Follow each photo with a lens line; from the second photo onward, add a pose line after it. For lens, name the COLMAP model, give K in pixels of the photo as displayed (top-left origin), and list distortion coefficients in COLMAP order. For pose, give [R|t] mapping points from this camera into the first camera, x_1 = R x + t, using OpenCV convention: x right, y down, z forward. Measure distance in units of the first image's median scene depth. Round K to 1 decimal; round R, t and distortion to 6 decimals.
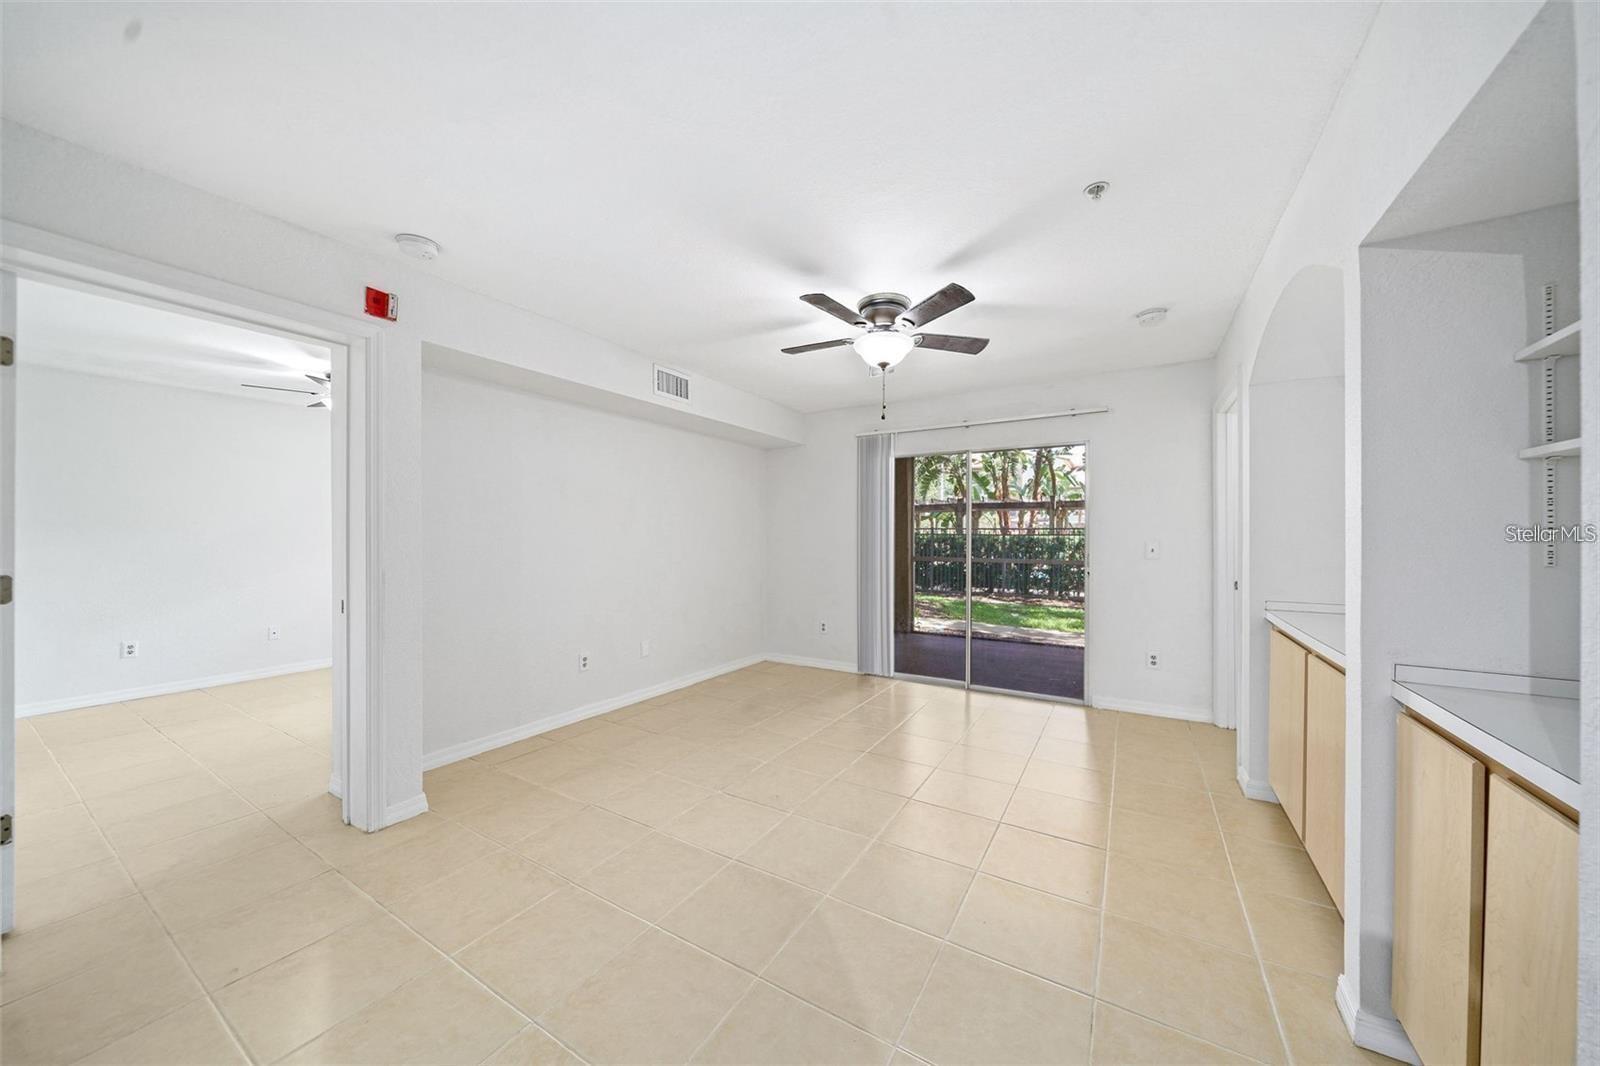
lens RADIAL K [[552.0, 0, 804.1], [0, 552.0, 541.0], [0, 0, 1]] dist [0.009170, 0.000041]
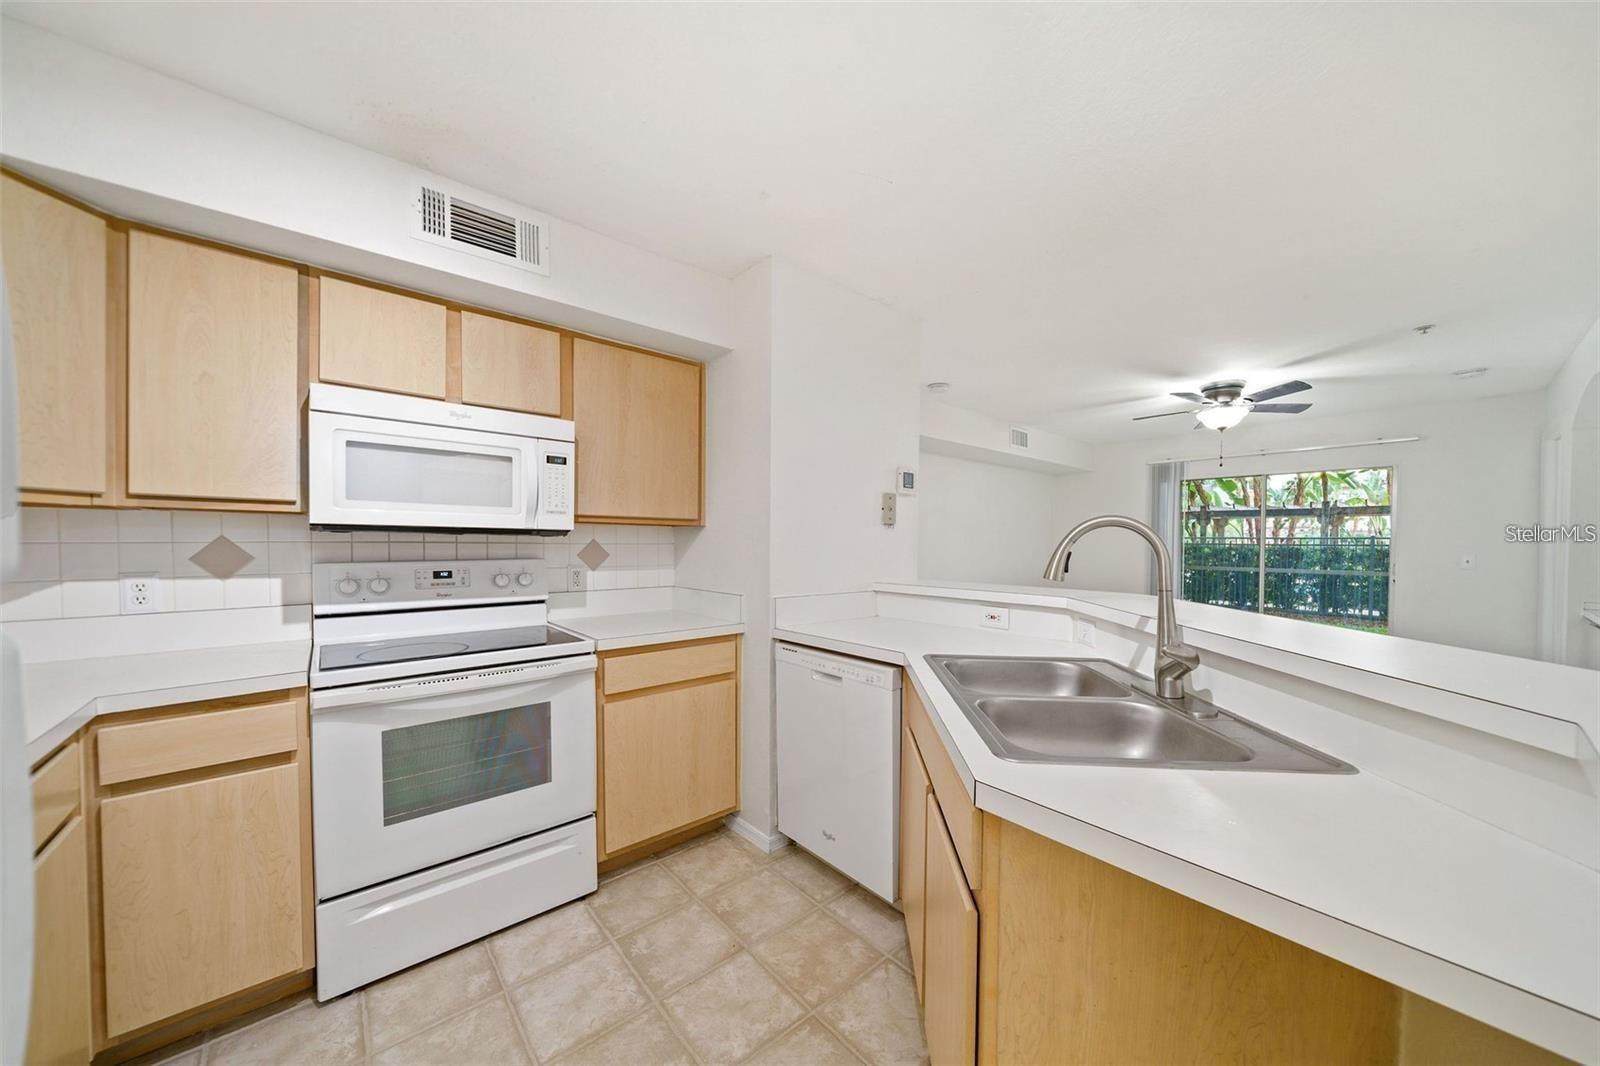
lens RADIAL K [[556.1, 0, 802.2], [0, 556.1, 554.8], [0, 0, 1]] dist [-0.010963, 0.002327]
pose [[0.948633, 0.011582, -0.316166, -0.266768], [-0.007856, 0.999884, 0.013057, -0.002396], [0.316280, -0.009902, 0.948614, -0.432840]]
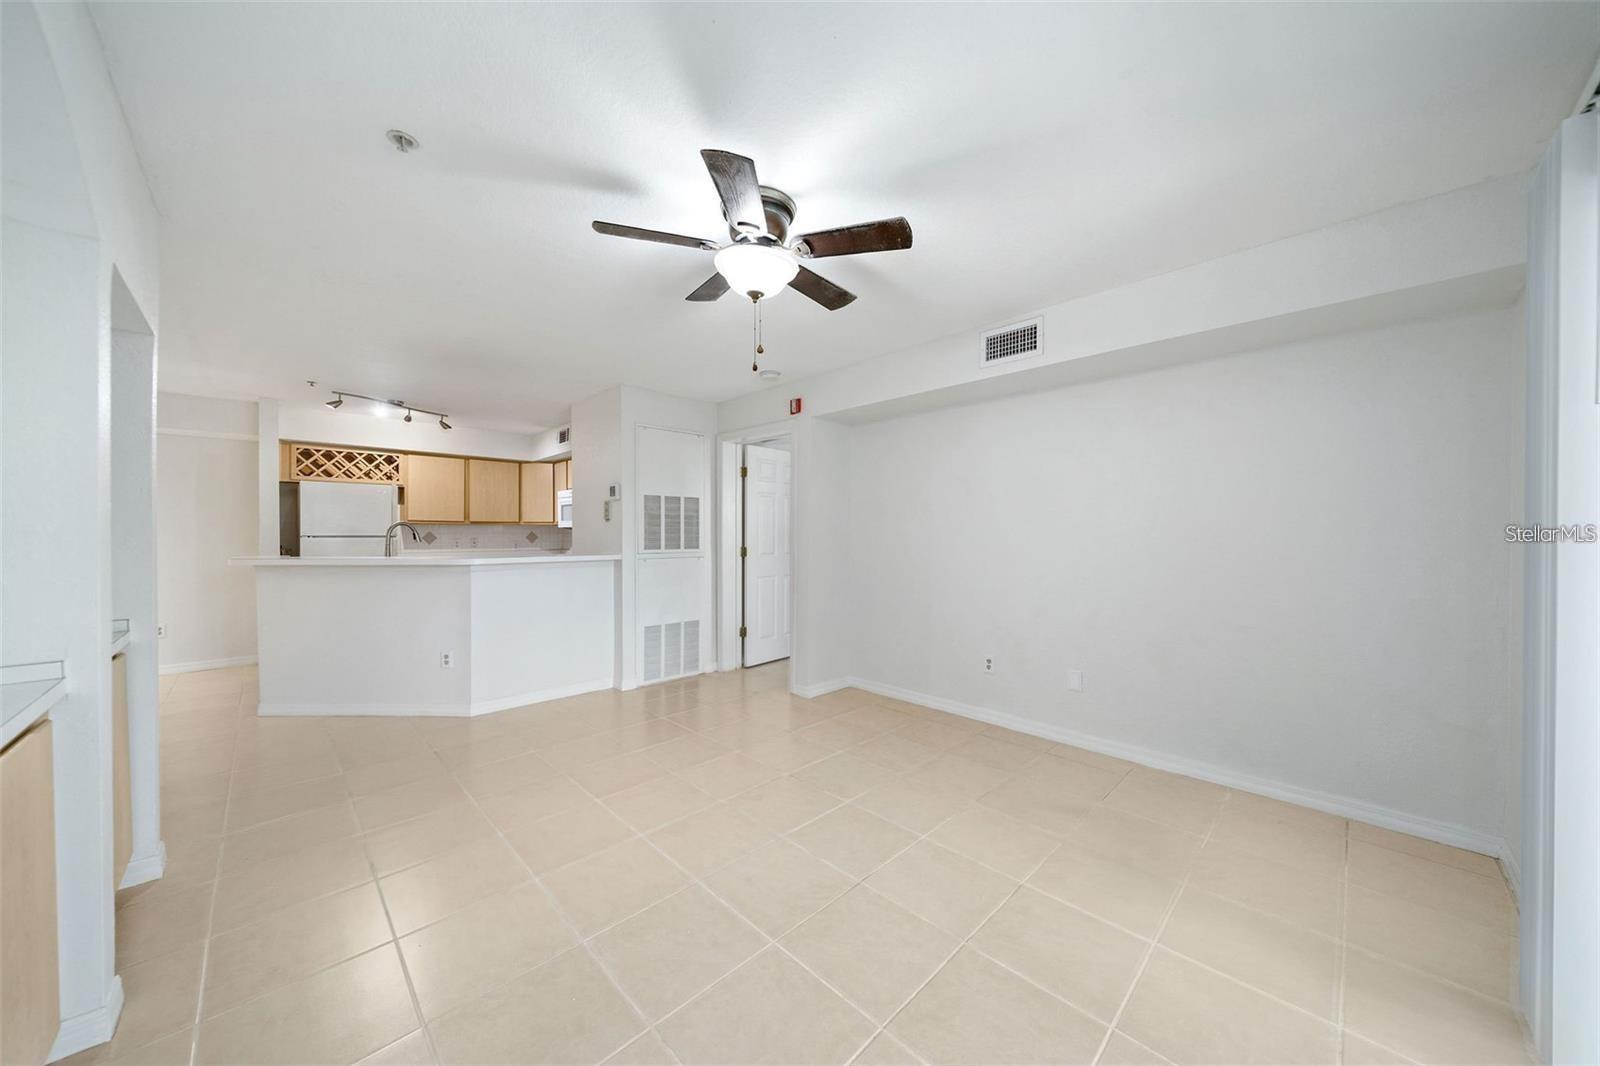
lens RADIAL K [[552.0, 0, 804.1], [0, 552.0, 541.0], [0, 0, 1]] dist [0.009170, 0.000041]
pose [[-0.256082, 0.009459, -0.966609, 0.521592], [-0.008705, 0.999889, 0.012091, -0.004409], [0.966616, 0.011511, -0.255971, 0.786206]]
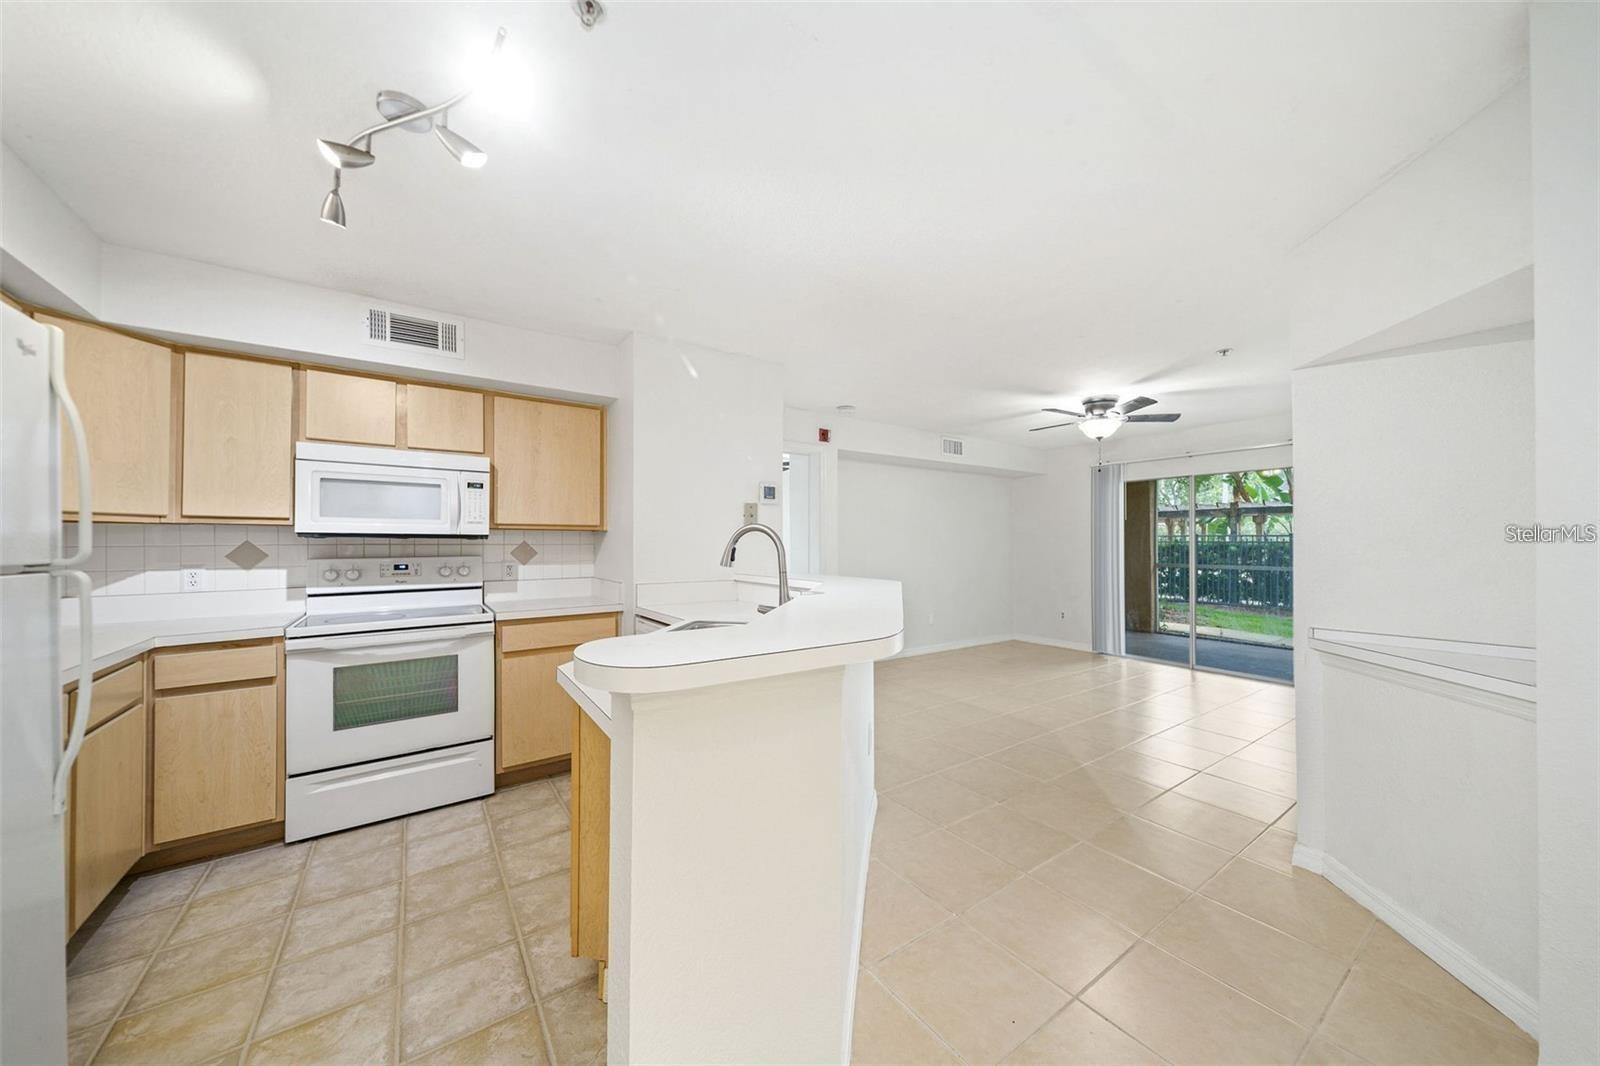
lens RADIAL K [[552.0, 0, 804.1], [0, 552.0, 541.0], [0, 0, 1]] dist [0.009170, 0.000041]
pose [[0.914456, -0.003562, -0.404669, 0.005779], [-0.001673, 0.999919, -0.012583, -0.000837], [0.404681, 0.012184, 0.914377, -0.495214]]
